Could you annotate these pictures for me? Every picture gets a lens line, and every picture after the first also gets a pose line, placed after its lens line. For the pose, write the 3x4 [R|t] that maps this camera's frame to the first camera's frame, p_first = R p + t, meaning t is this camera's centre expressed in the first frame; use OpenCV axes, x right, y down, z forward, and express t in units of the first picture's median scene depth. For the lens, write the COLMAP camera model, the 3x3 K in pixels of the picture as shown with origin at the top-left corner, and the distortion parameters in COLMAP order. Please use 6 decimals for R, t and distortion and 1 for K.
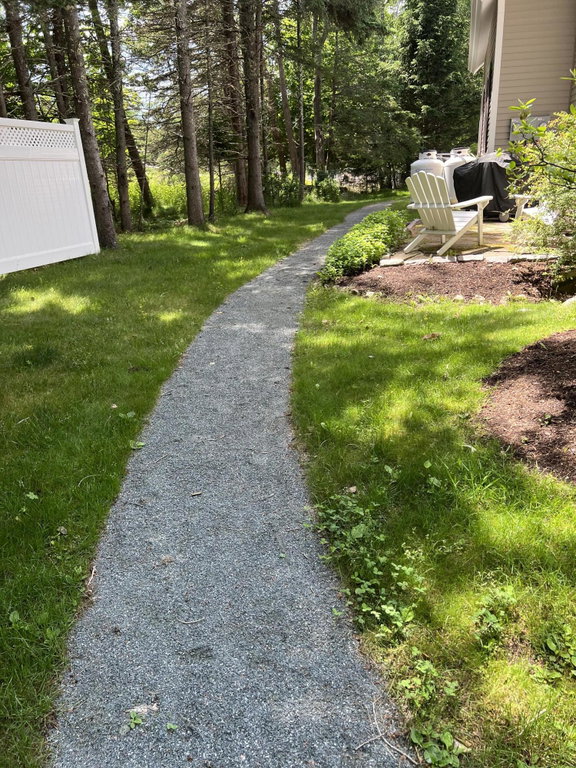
lens RADIAL K [[562.4, 0, 288.0], [0, 562.4, 384.0], [0, 0, 1]] dist [0.003736, -0.000140]
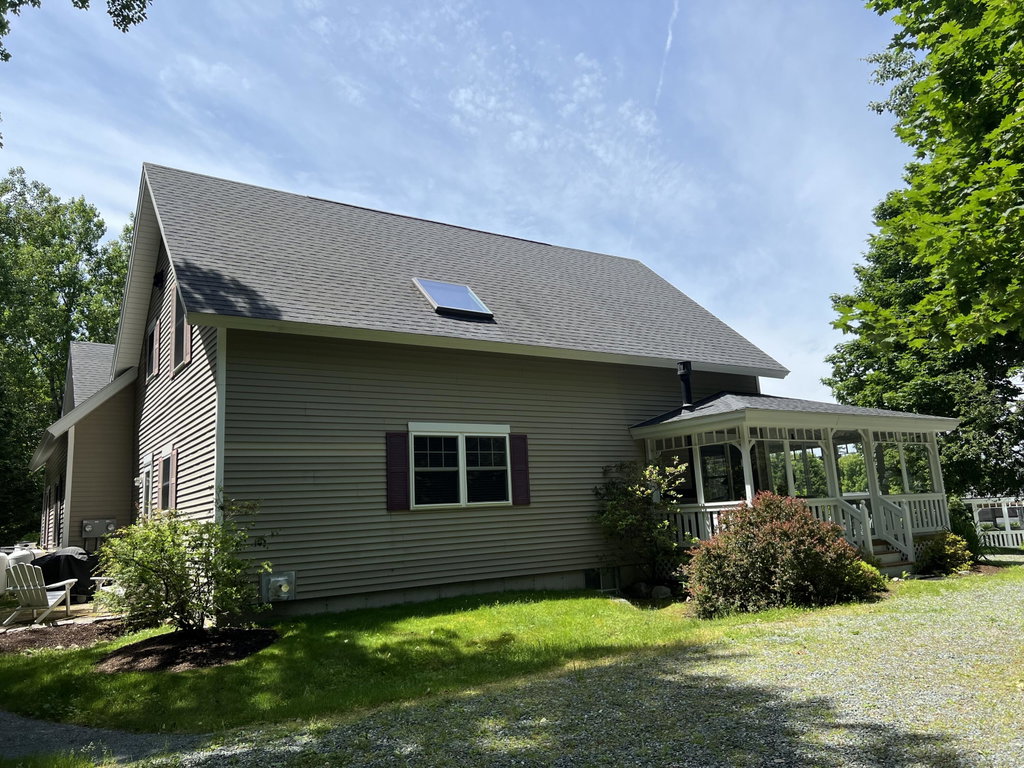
lens RADIAL K [[749.9, 0, 512.0], [0, 749.9, 384.0], [0, 0, 1]] dist [0.003736, -0.000140]
pose [[0.635637, 0.155678, 0.756128, -0.424246], [0.293949, 0.856866, -0.423526, 0.348724], [-0.713834, 0.491472, 0.498895, -0.910547]]
